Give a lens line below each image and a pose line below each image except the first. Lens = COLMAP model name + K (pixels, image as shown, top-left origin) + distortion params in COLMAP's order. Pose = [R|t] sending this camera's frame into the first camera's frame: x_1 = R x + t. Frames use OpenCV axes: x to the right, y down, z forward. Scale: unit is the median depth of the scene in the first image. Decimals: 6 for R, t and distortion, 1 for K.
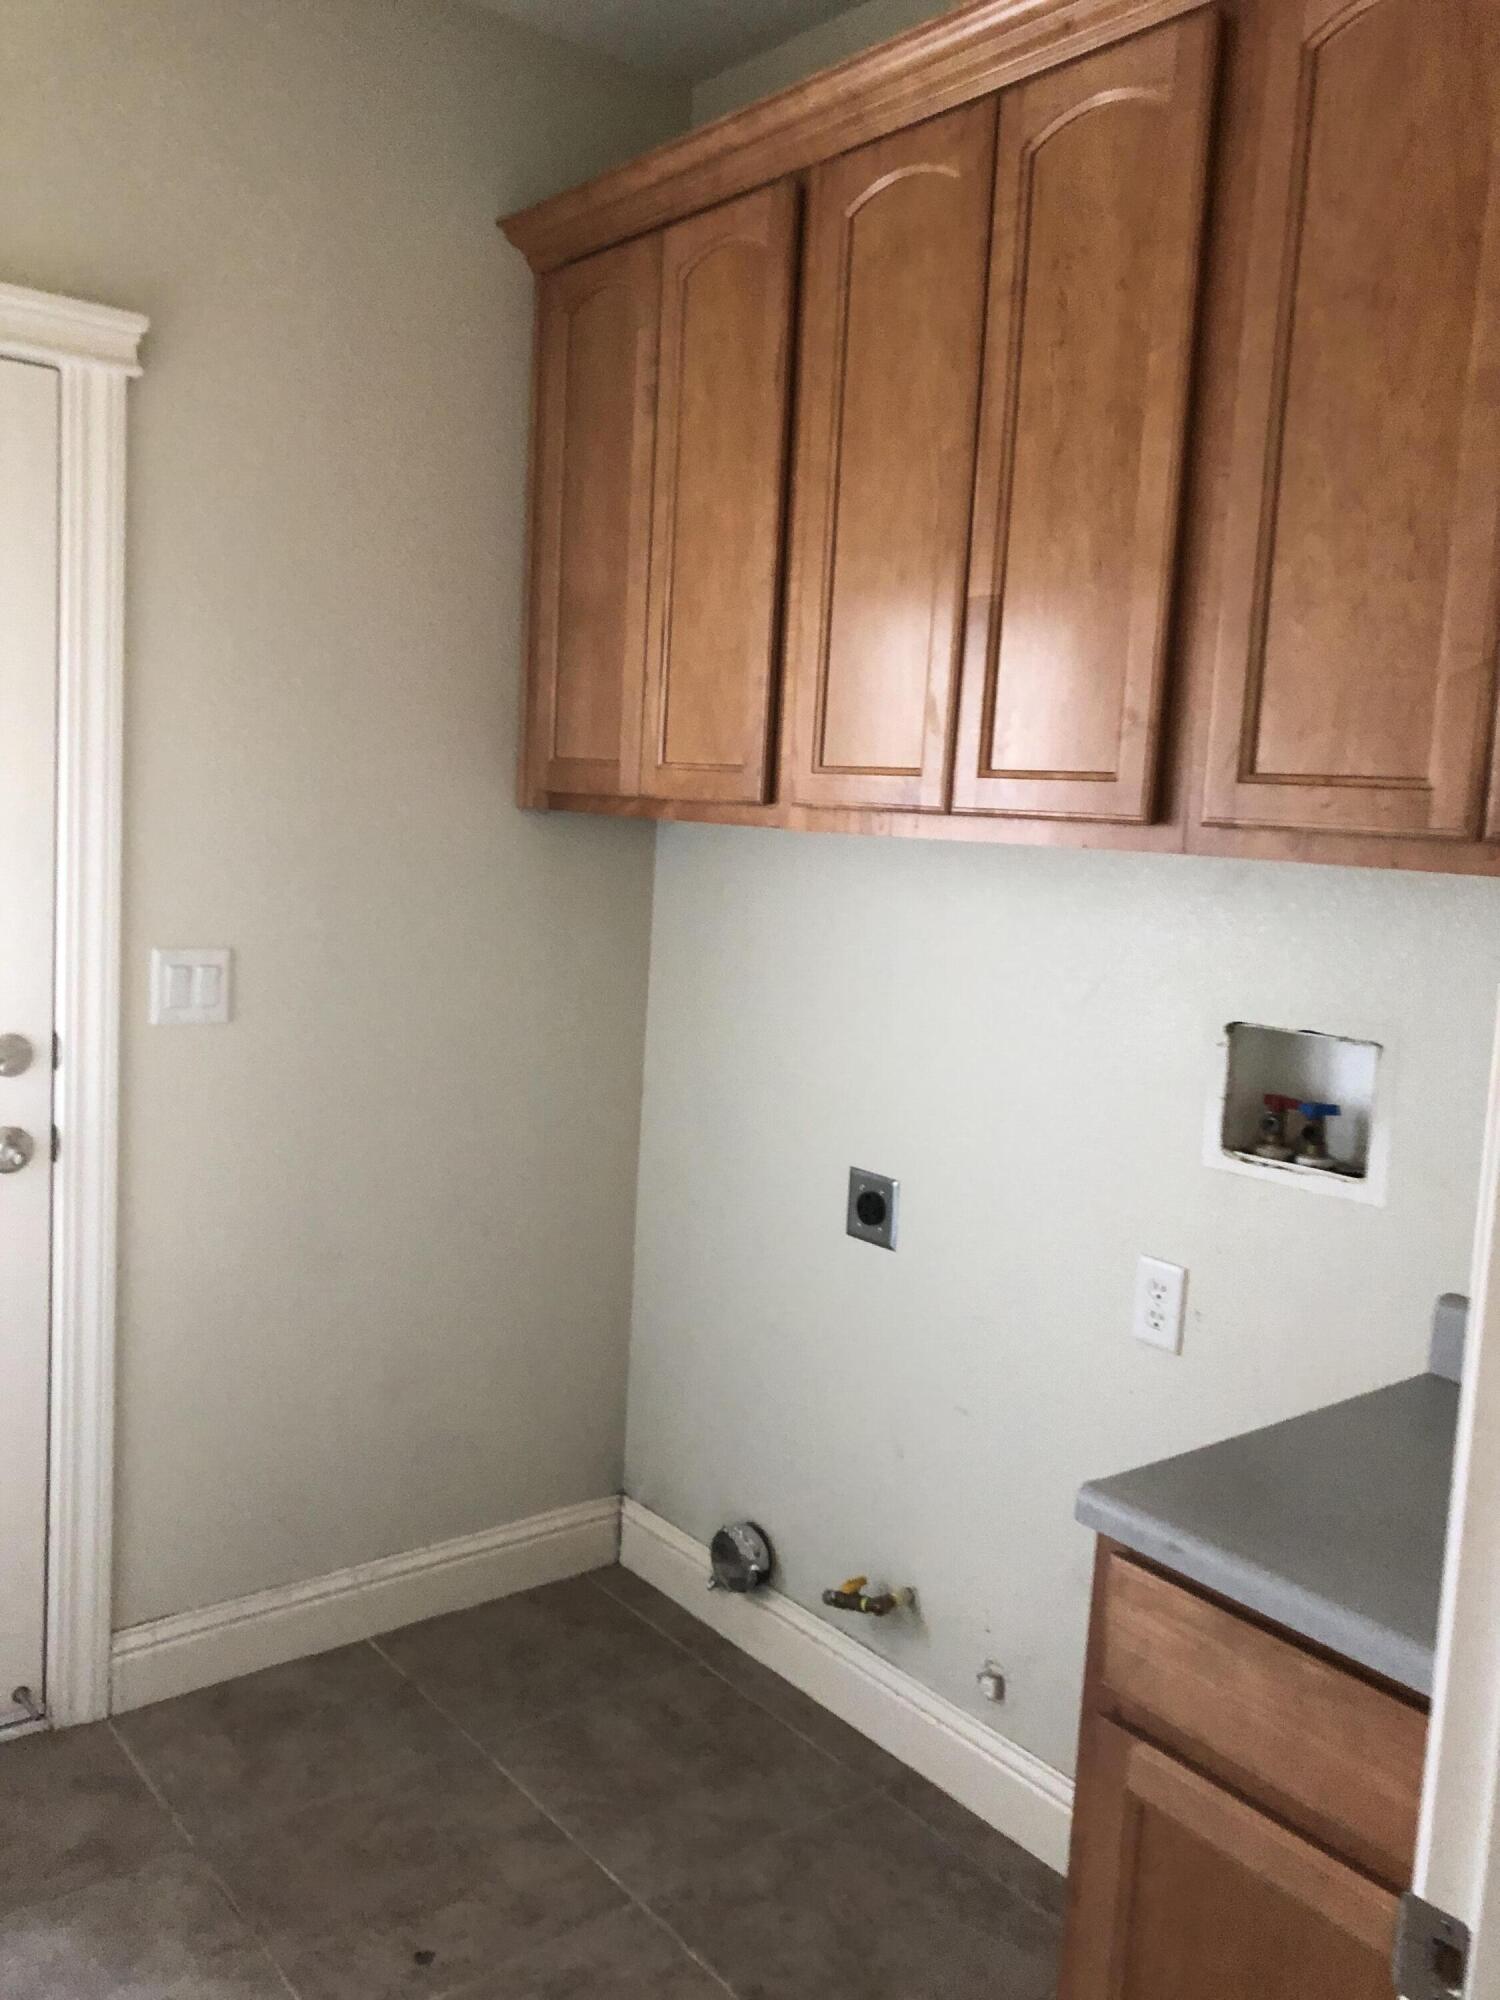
lens RADIAL K [[1663.1, 0, 767.4], [0, 1663.1, 1008.9], [0, 0, 1]] dist [0.030588, -0.053732]
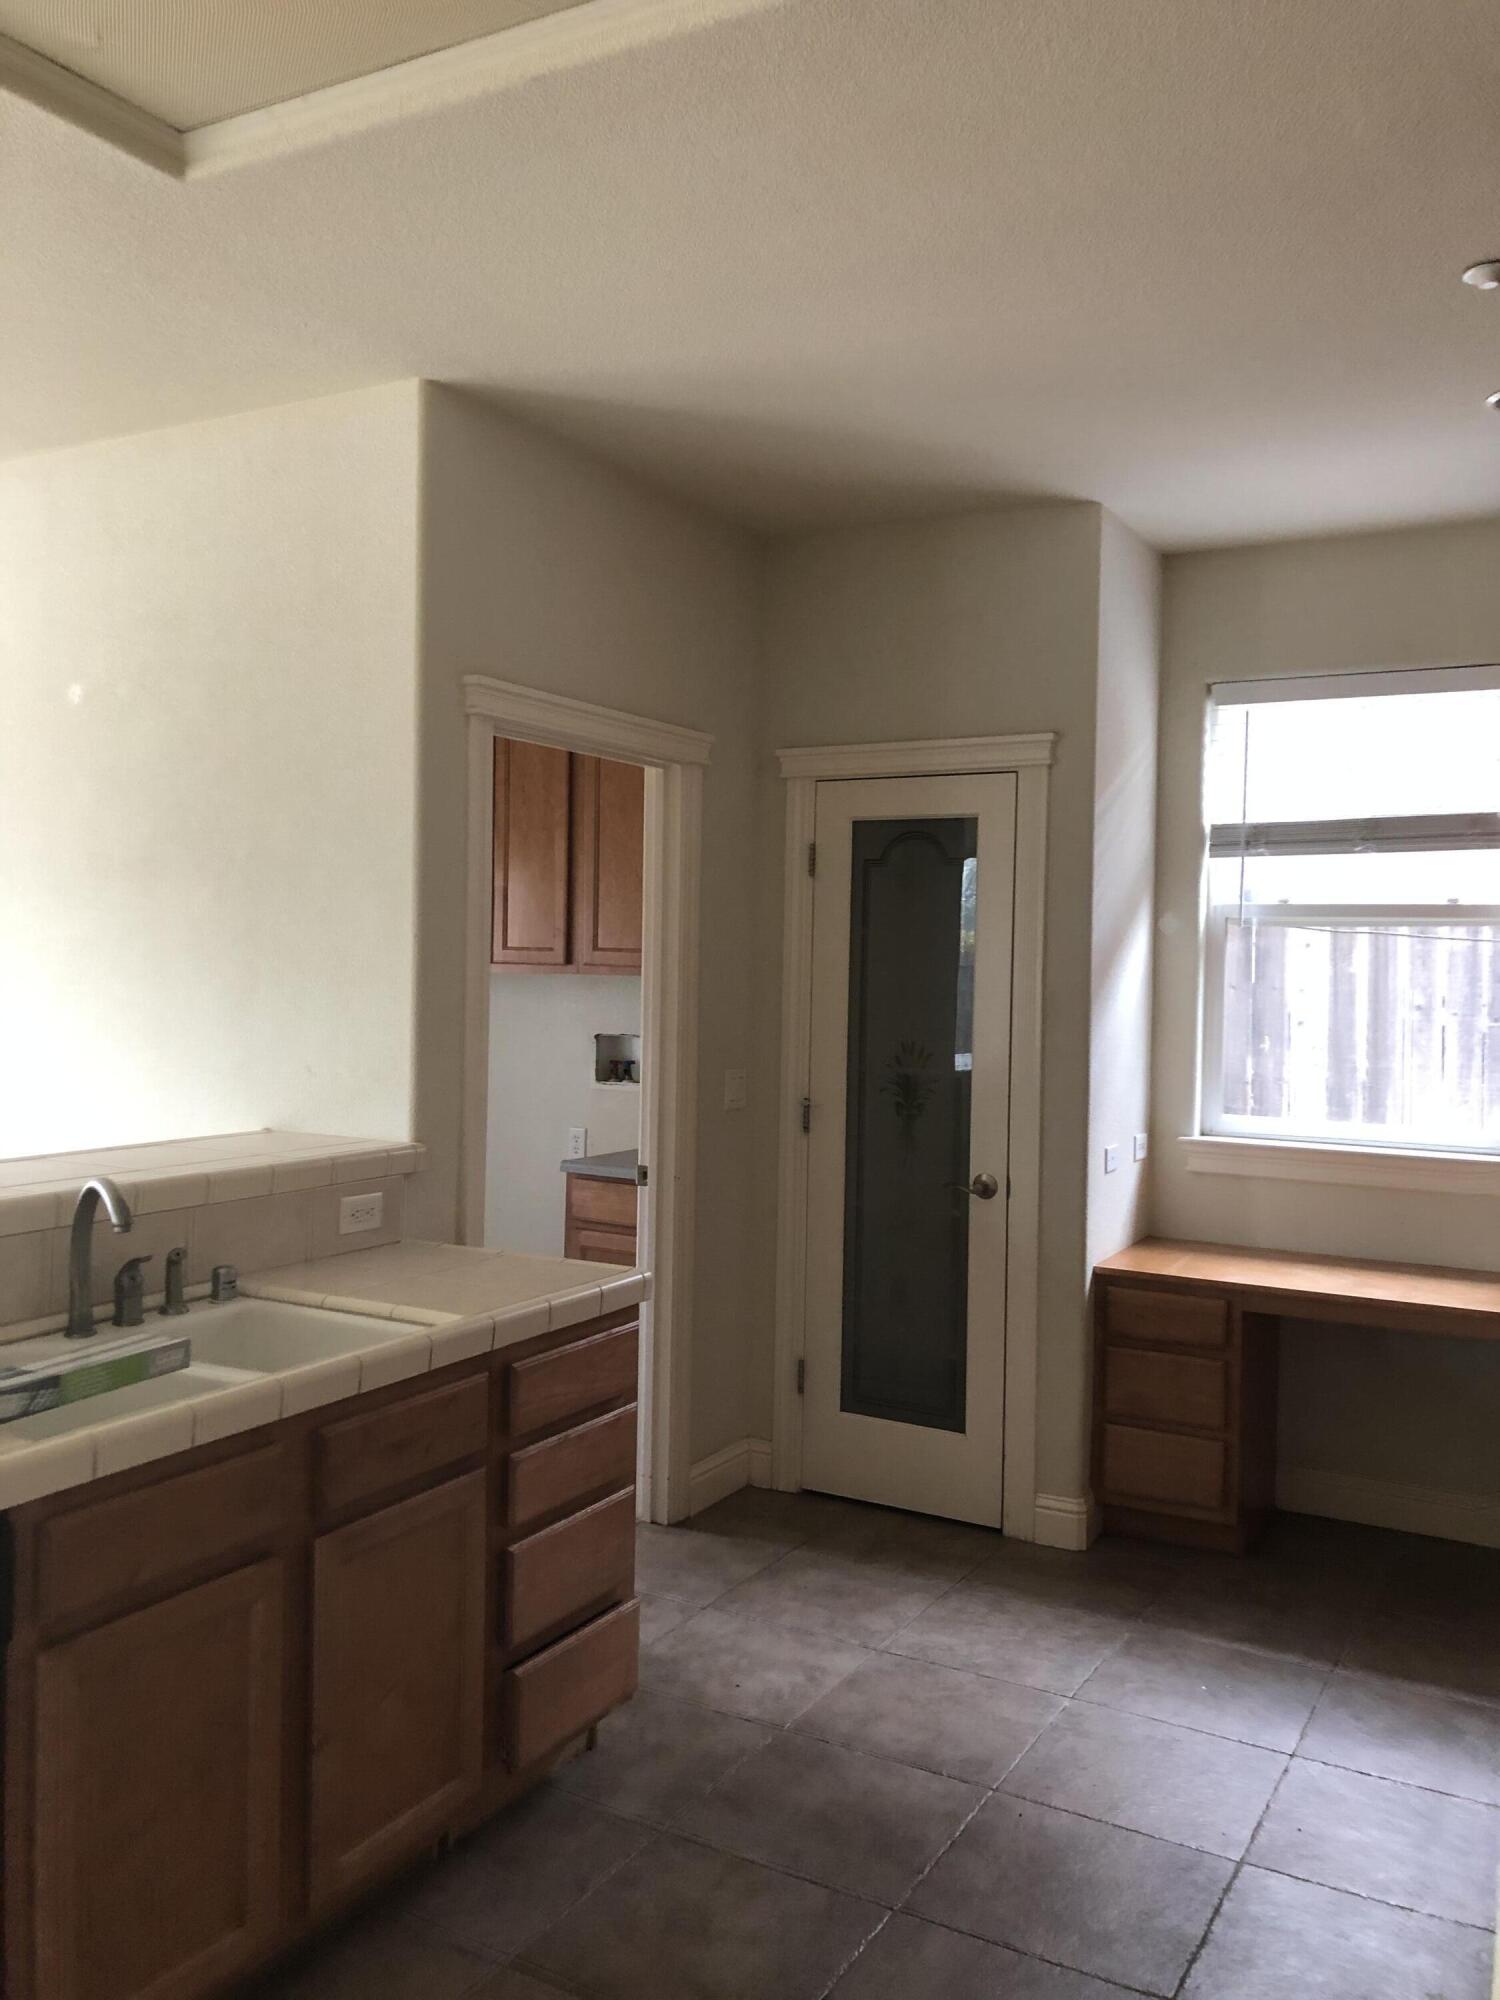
lens RADIAL K [[1663.1, 0, 759.7], [0, 1663.1, 998.4], [0, 0, 1]] dist [0.030588, -0.053732]
pose [[0.931719, -0.042065, 0.360736, -0.514534], [0.073691, 0.994505, -0.074363, 0.193236], [-0.355625, 0.095869, 0.929699, -1.855556]]
